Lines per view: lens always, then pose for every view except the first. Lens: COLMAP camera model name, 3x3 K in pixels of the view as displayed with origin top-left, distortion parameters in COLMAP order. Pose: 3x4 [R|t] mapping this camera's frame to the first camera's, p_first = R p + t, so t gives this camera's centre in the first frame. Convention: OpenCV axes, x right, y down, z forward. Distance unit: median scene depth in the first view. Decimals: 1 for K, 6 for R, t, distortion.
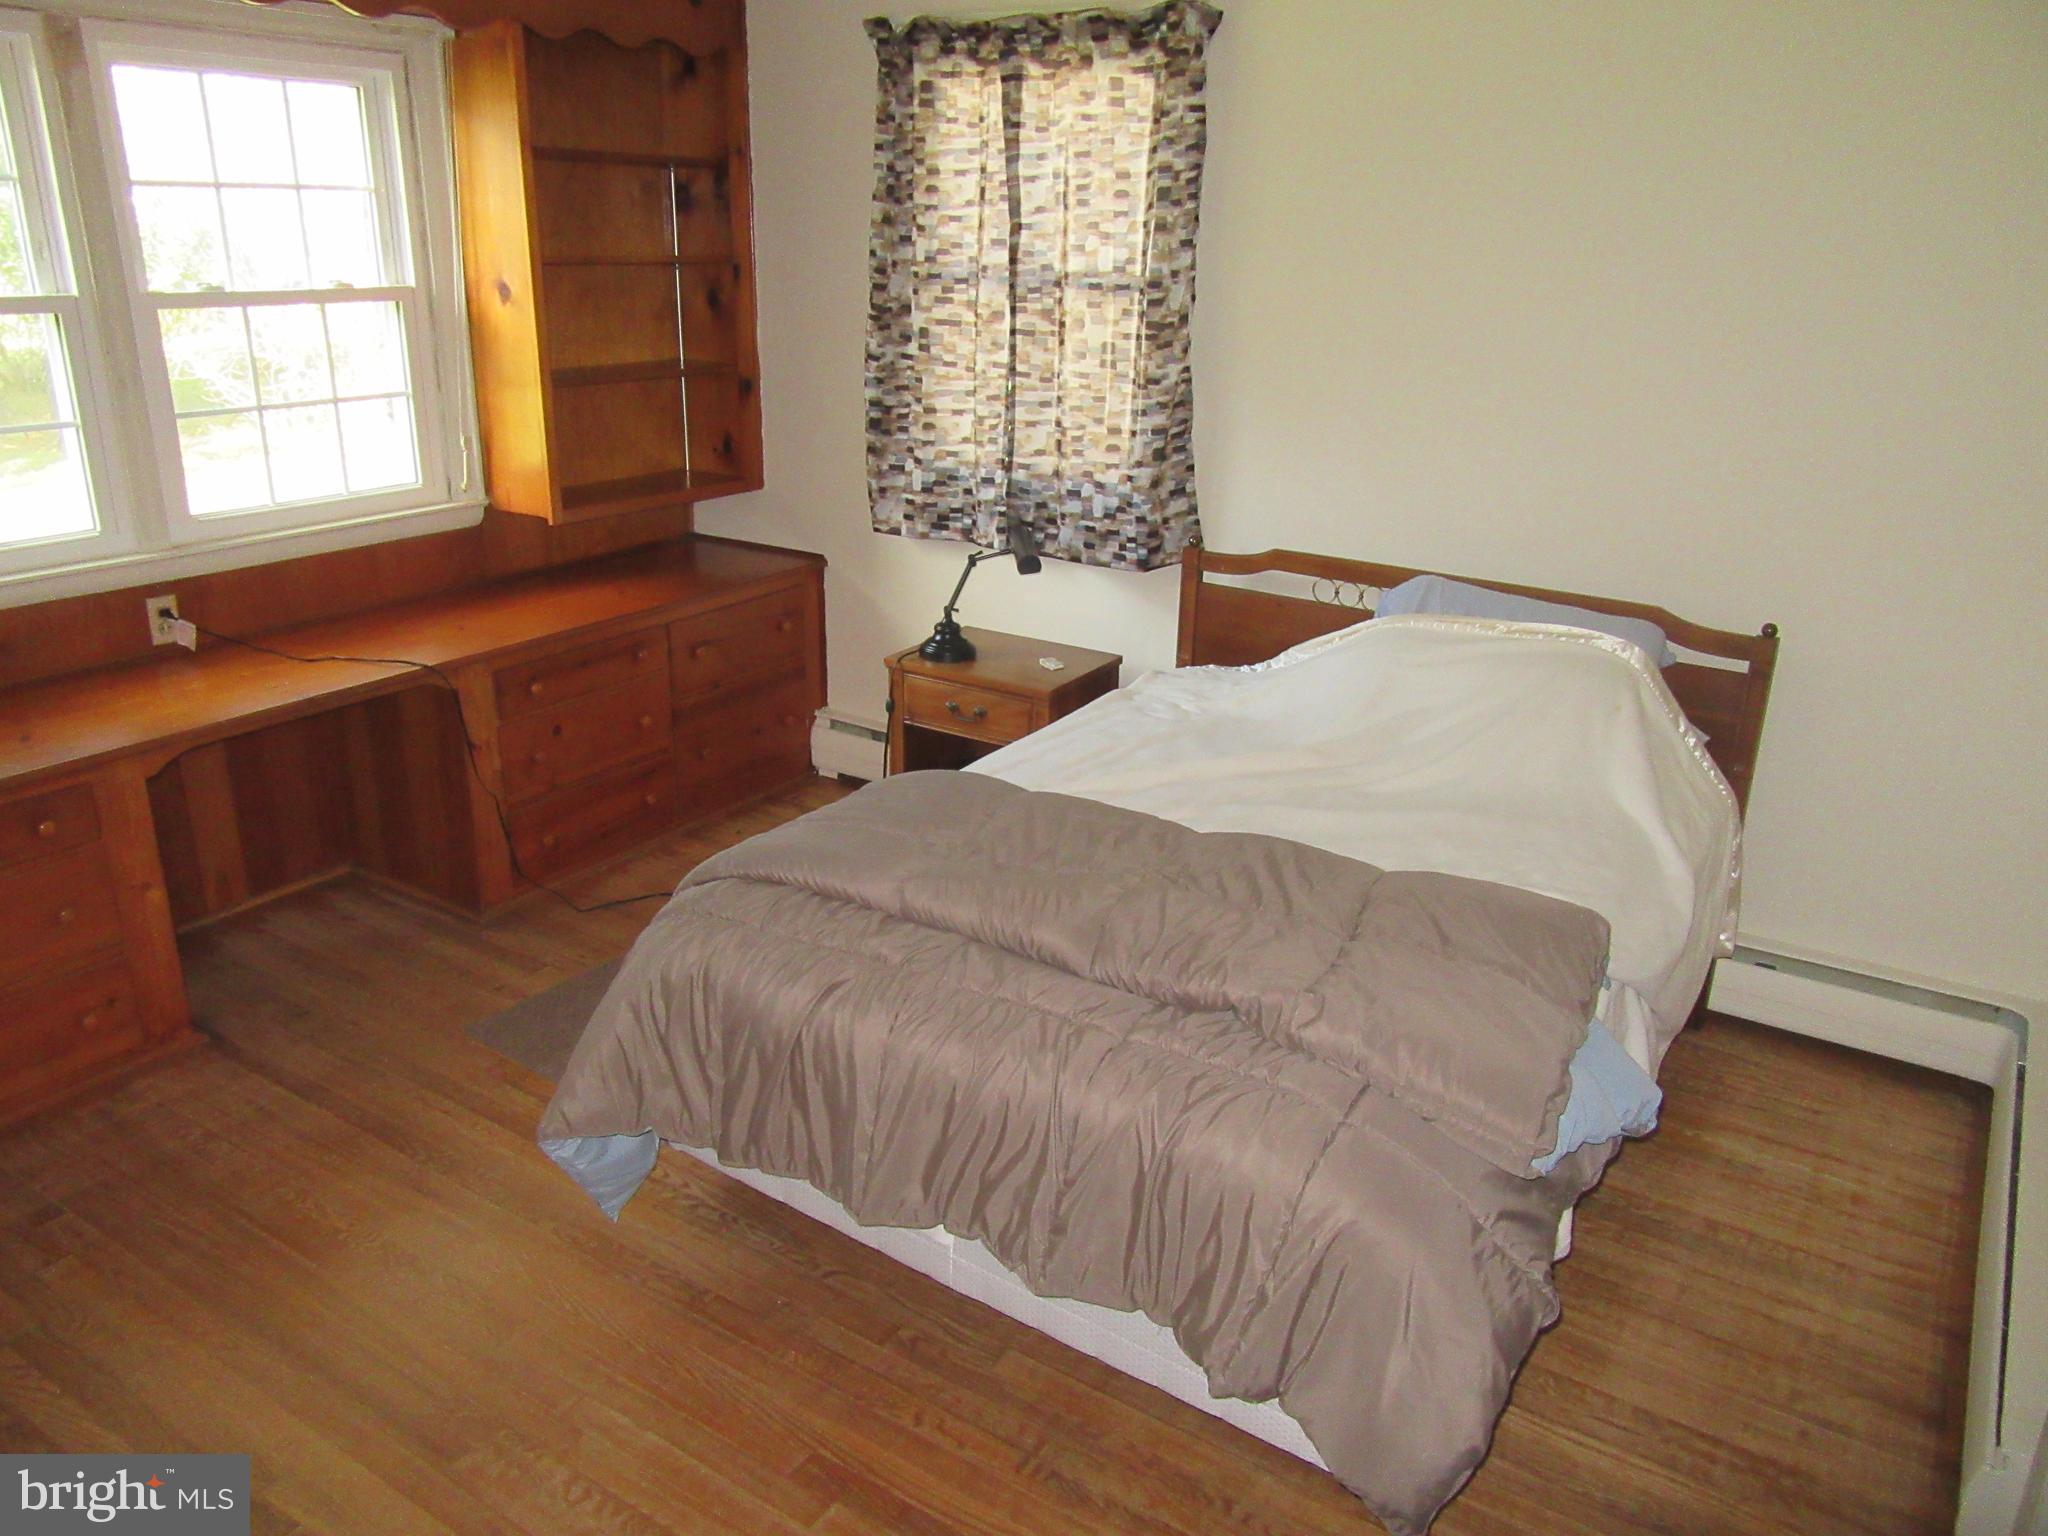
lens RADIAL K [[1529.0, 0, 1024.0], [0, 1529.0, 768.0], [0, 0, 1]] dist [-0.001316, 0.004137]
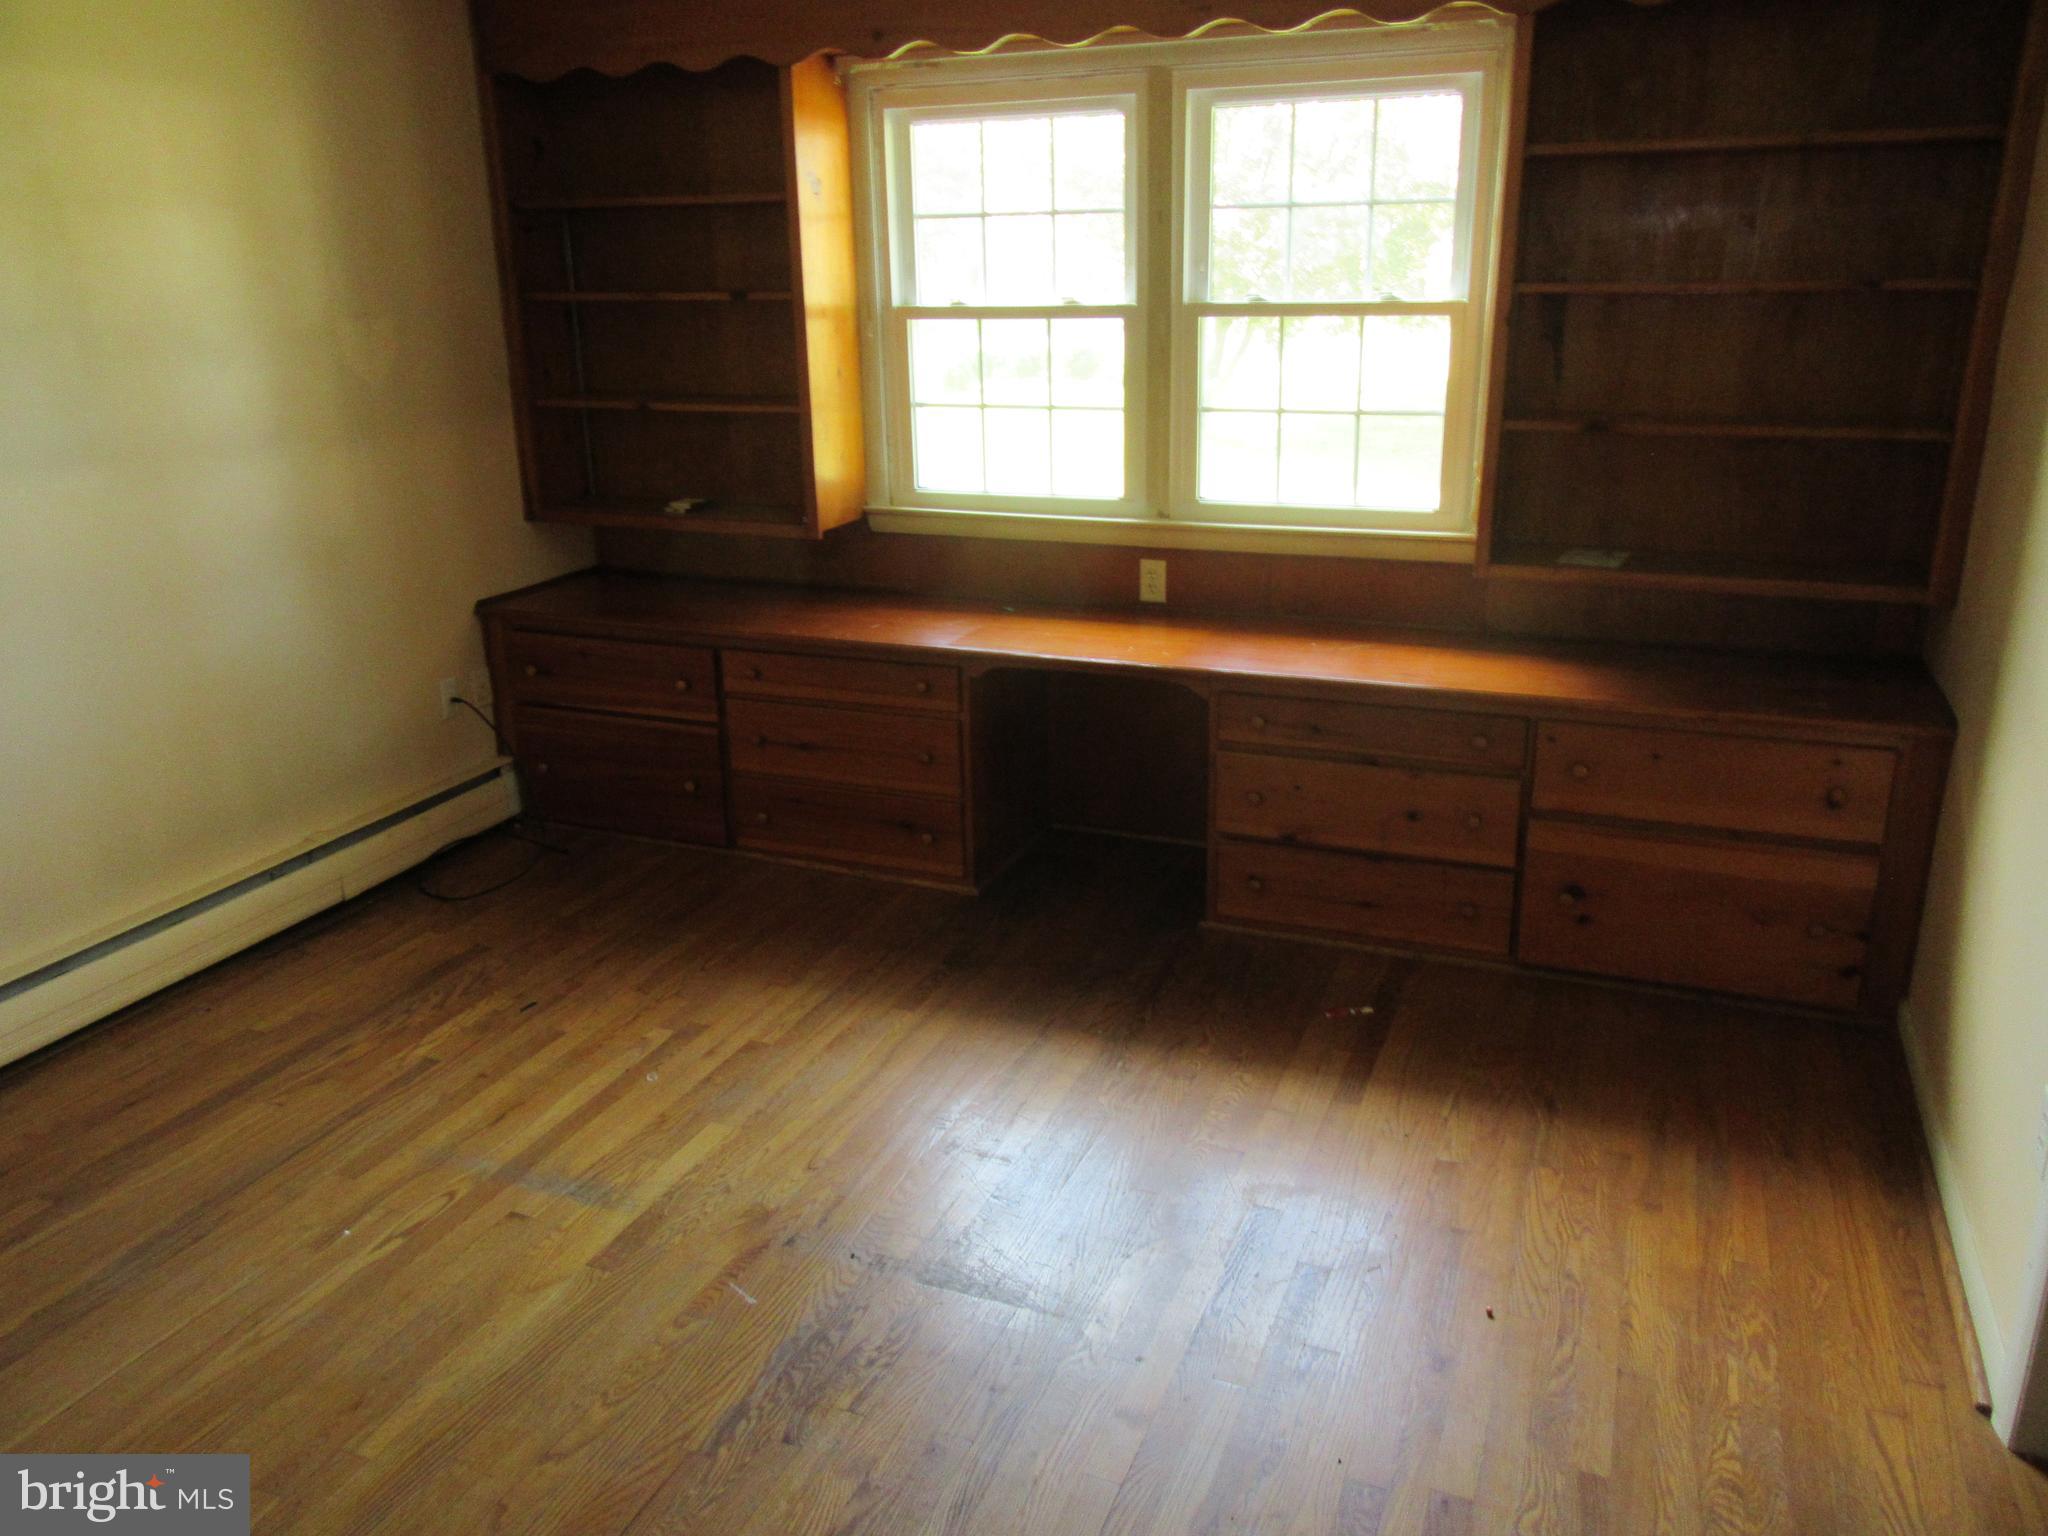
lens RADIAL K [[1529.0, 0, 1024.0], [0, 1529.0, 768.0], [0, 0, 1]] dist [-0.001316, 0.004137]
pose [[0.181714, 0.310725, -0.932968, 0.582660], [-0.301151, 0.920762, 0.248005, -0.231529], [0.936103, 0.235898, 0.260890, 0.652003]]
